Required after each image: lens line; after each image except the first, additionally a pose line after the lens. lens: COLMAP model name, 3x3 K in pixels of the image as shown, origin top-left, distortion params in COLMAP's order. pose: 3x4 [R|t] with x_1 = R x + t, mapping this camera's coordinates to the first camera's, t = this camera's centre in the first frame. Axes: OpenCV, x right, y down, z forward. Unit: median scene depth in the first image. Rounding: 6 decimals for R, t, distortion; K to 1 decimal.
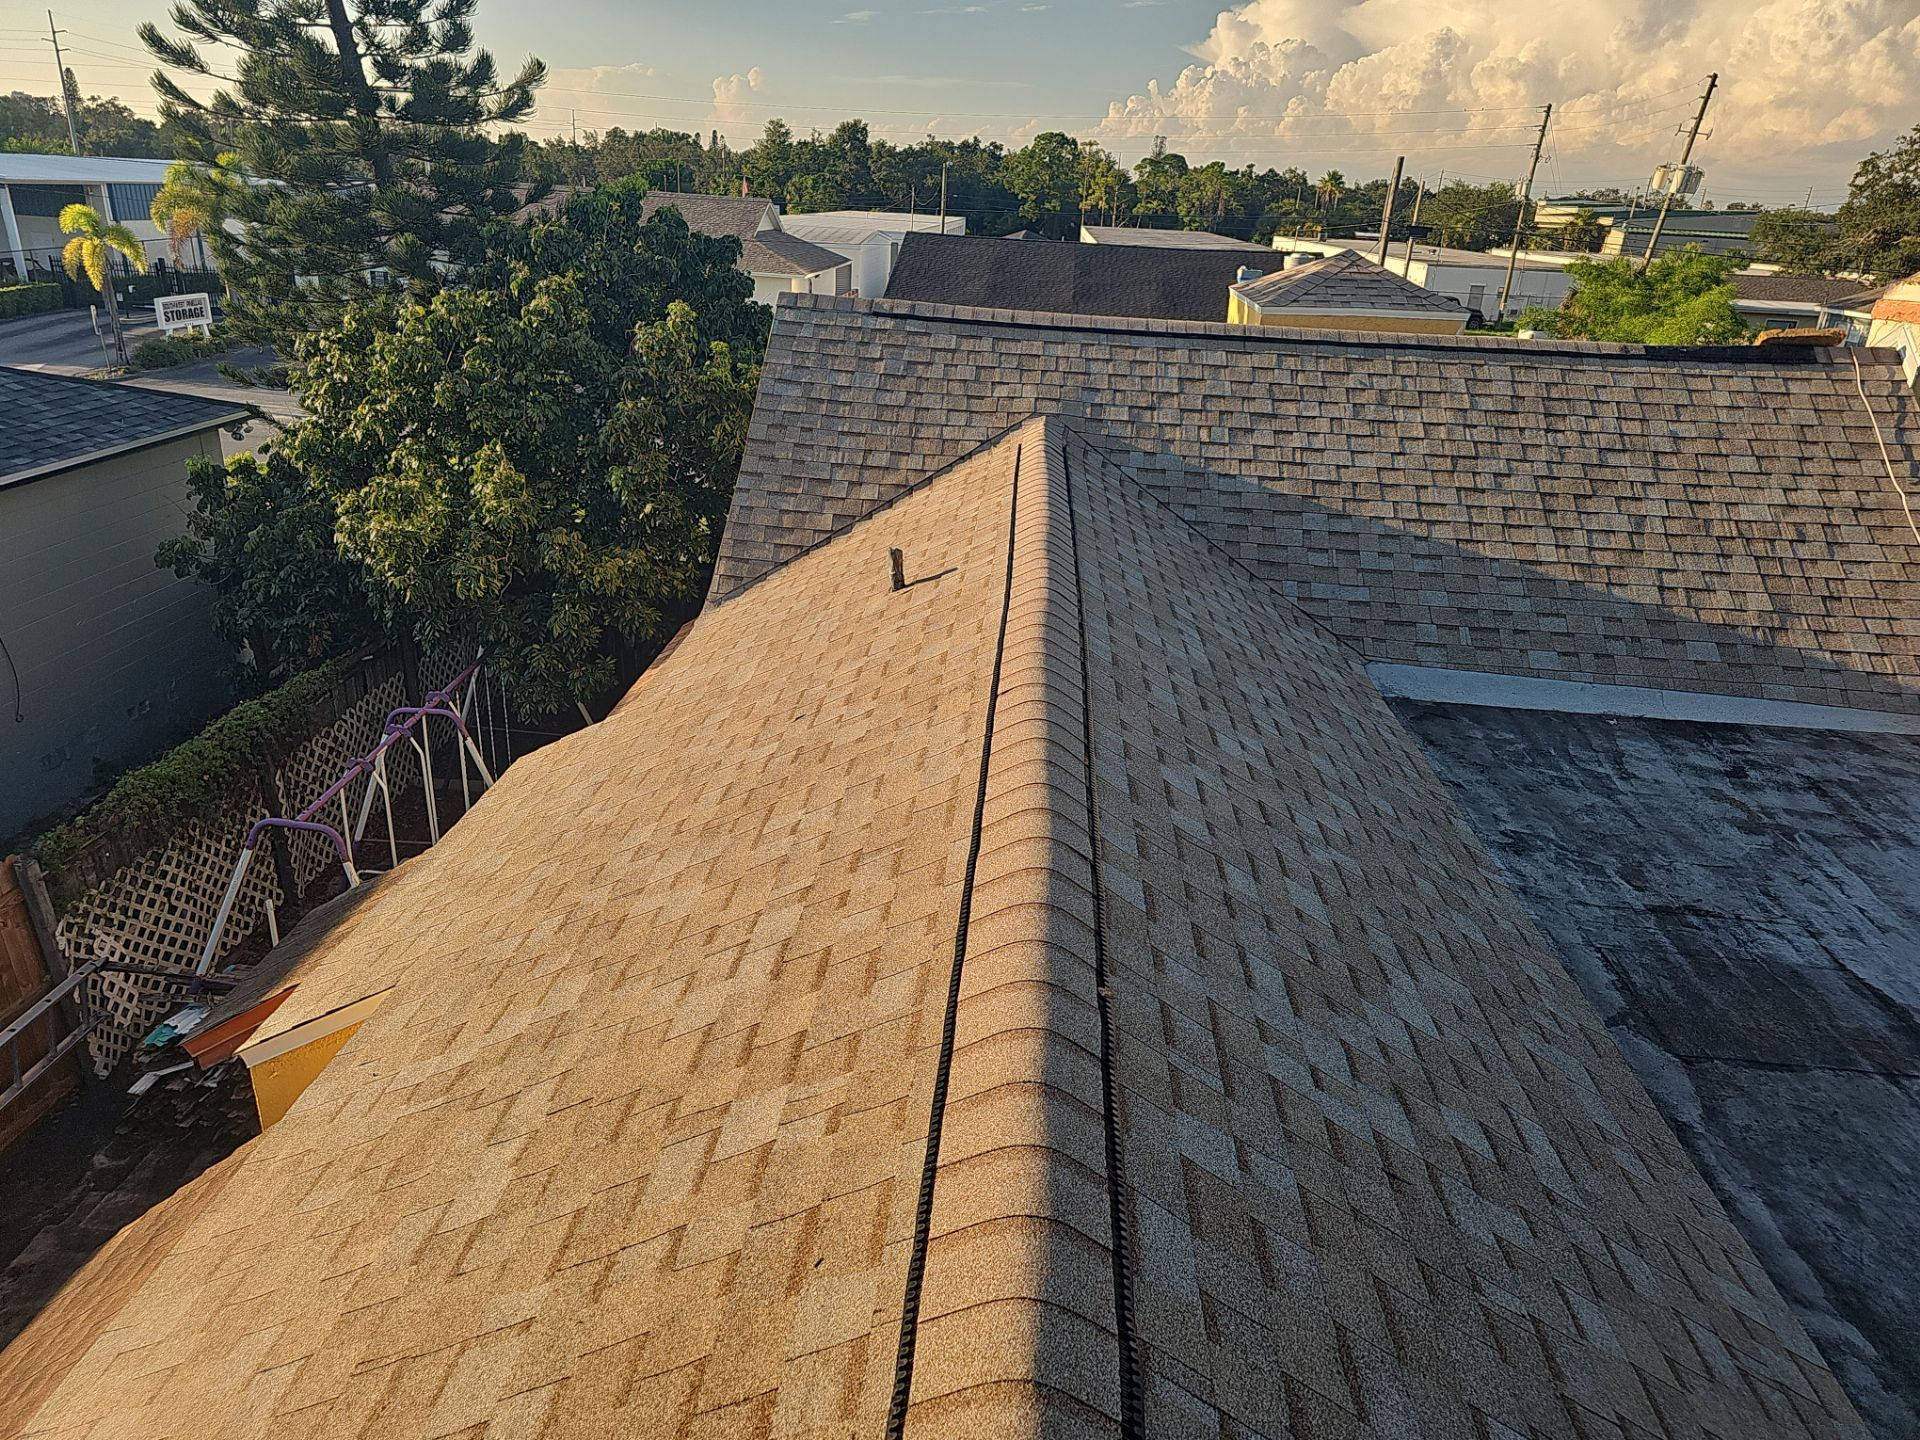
lens RADIAL K [[1267.5, 0, 944.8], [0, 1267.5, 726.9], [0, 0, 1]] dist [0.047926, -0.037420]
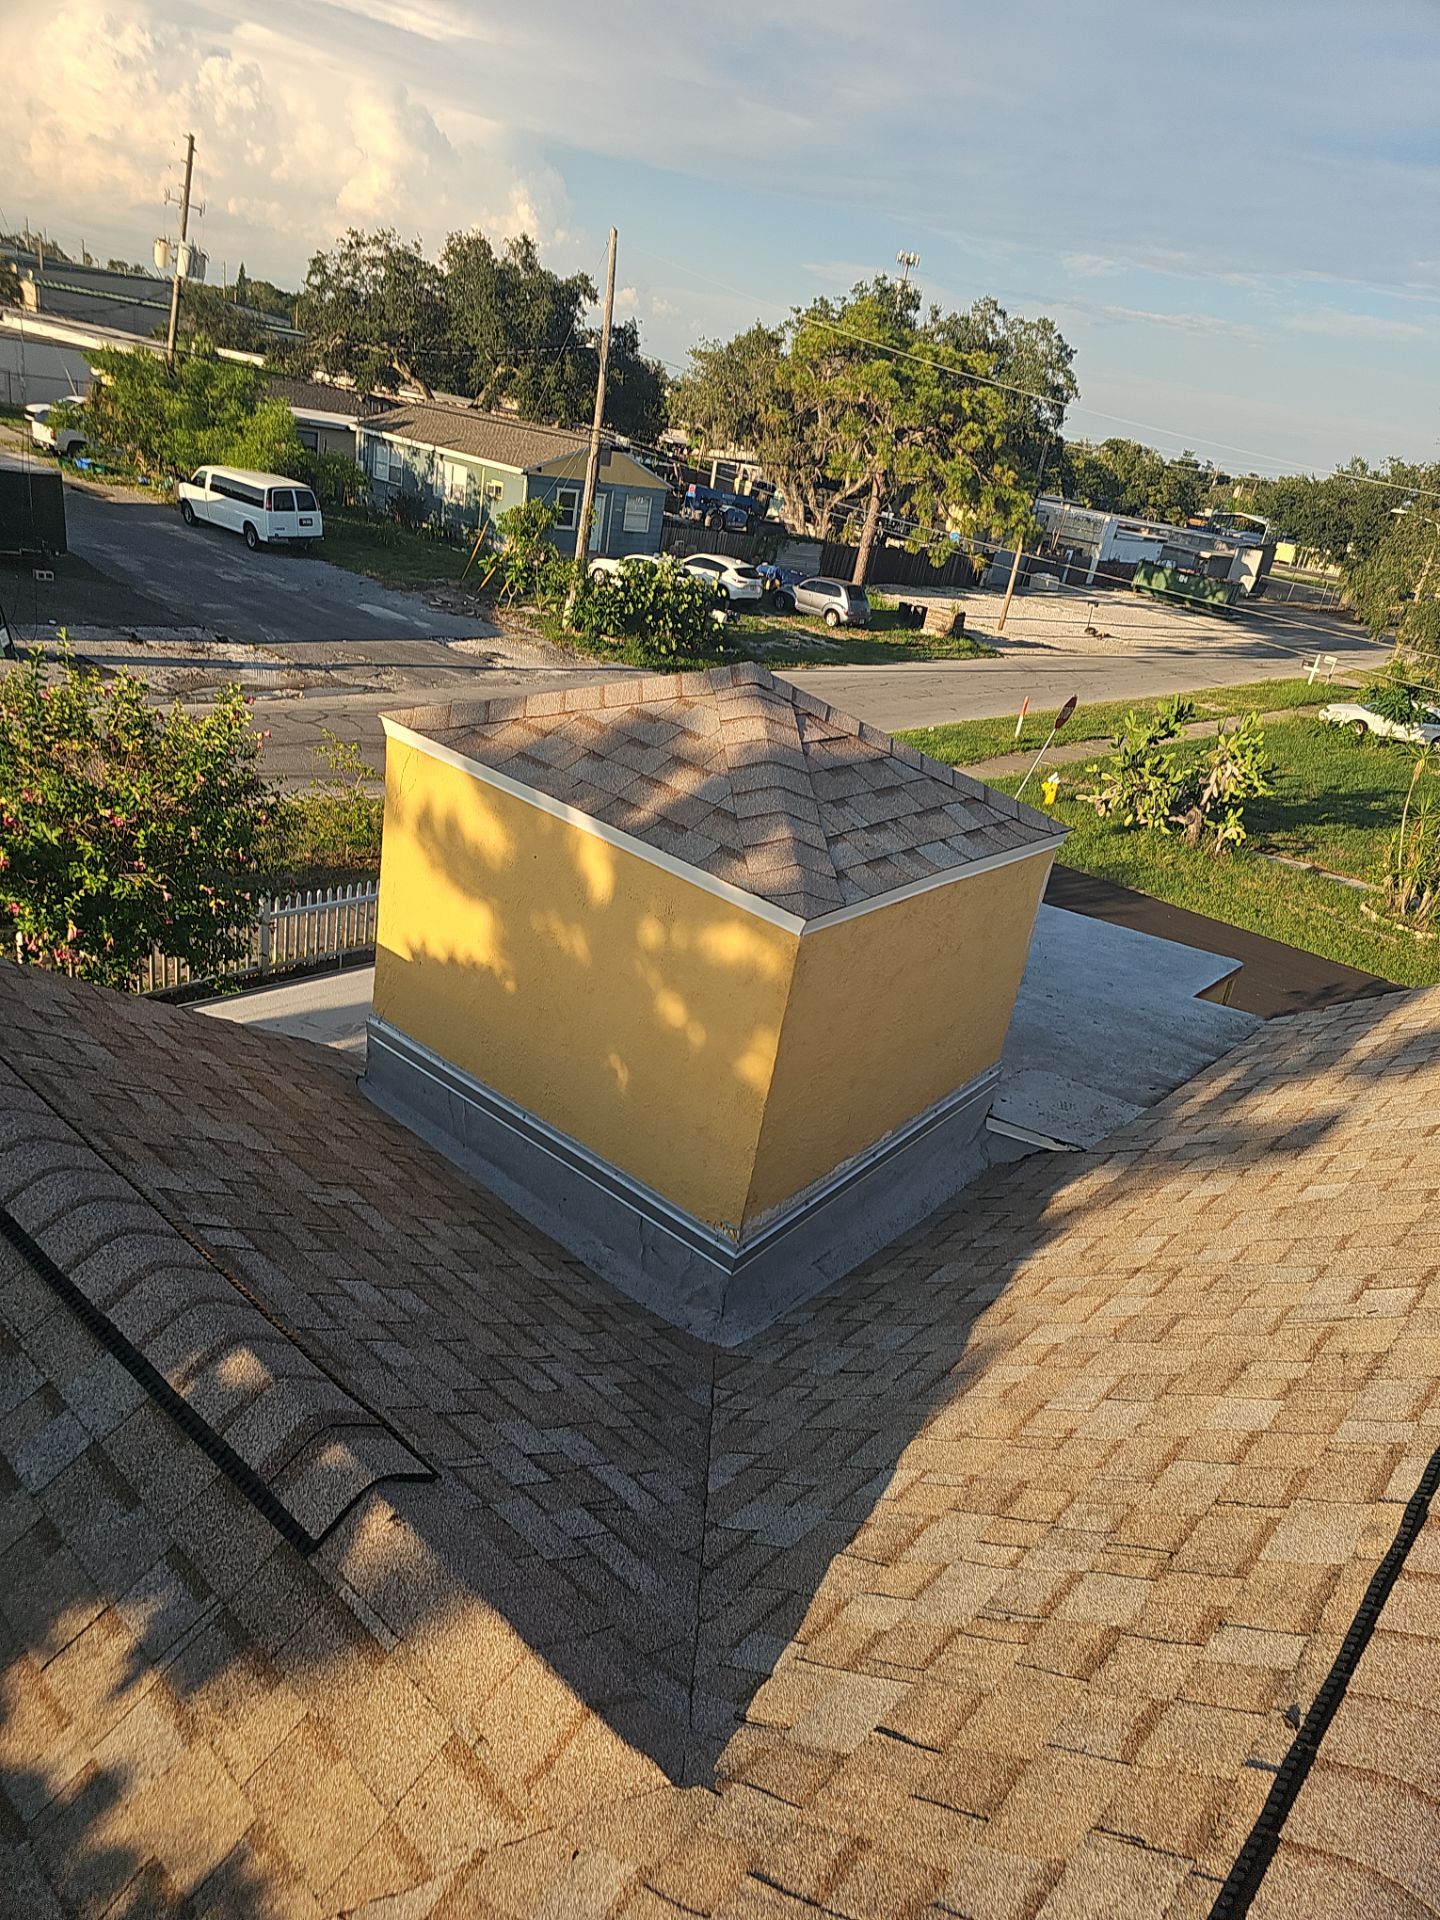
lens RADIAL K [[1267.5, 0, 730.2], [0, 1267.5, 968.9], [0, 0, 1]] dist [0.047926, -0.037420]
pose [[0.591062, -0.277780, 0.757287, -0.027893], [0.178505, 0.960600, 0.213034, -0.519221], [-0.786627, 0.009263, 0.617360, 1.079930]]
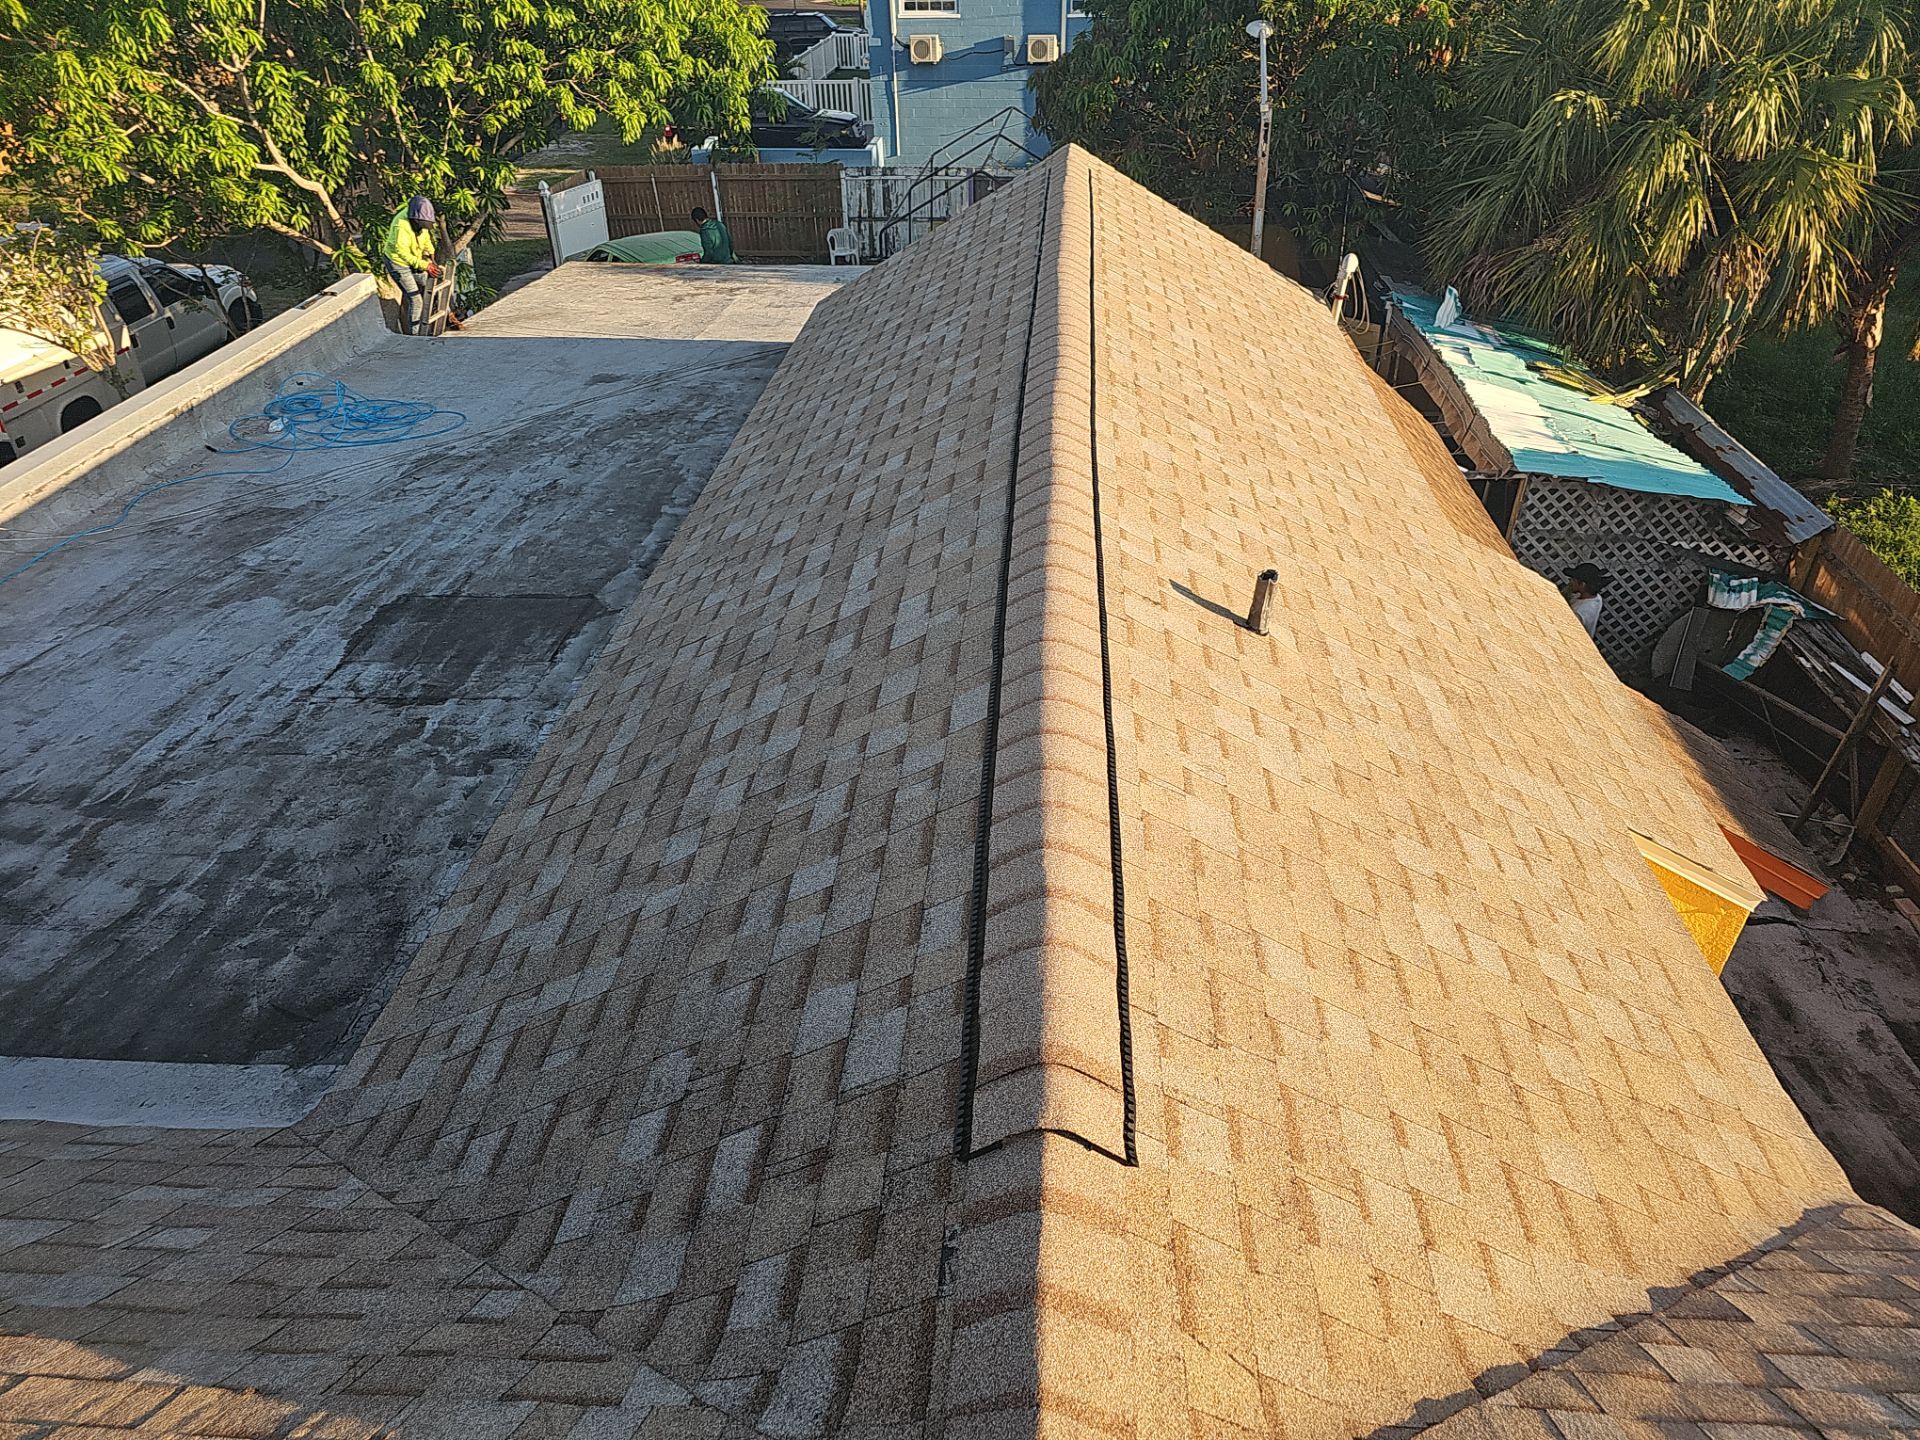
lens RADIAL K [[1267.5, 0, 966.3], [0, 1267.5, 734.5], [0, 0, 1]] dist [0.047926, -0.037420]
pose [[-0.999424, -0.022790, -0.025152, 0.102220], [-0.033550, 0.551017, 0.833819, -0.475050], [-0.005144, 0.834183, -0.551464, 1.055638]]
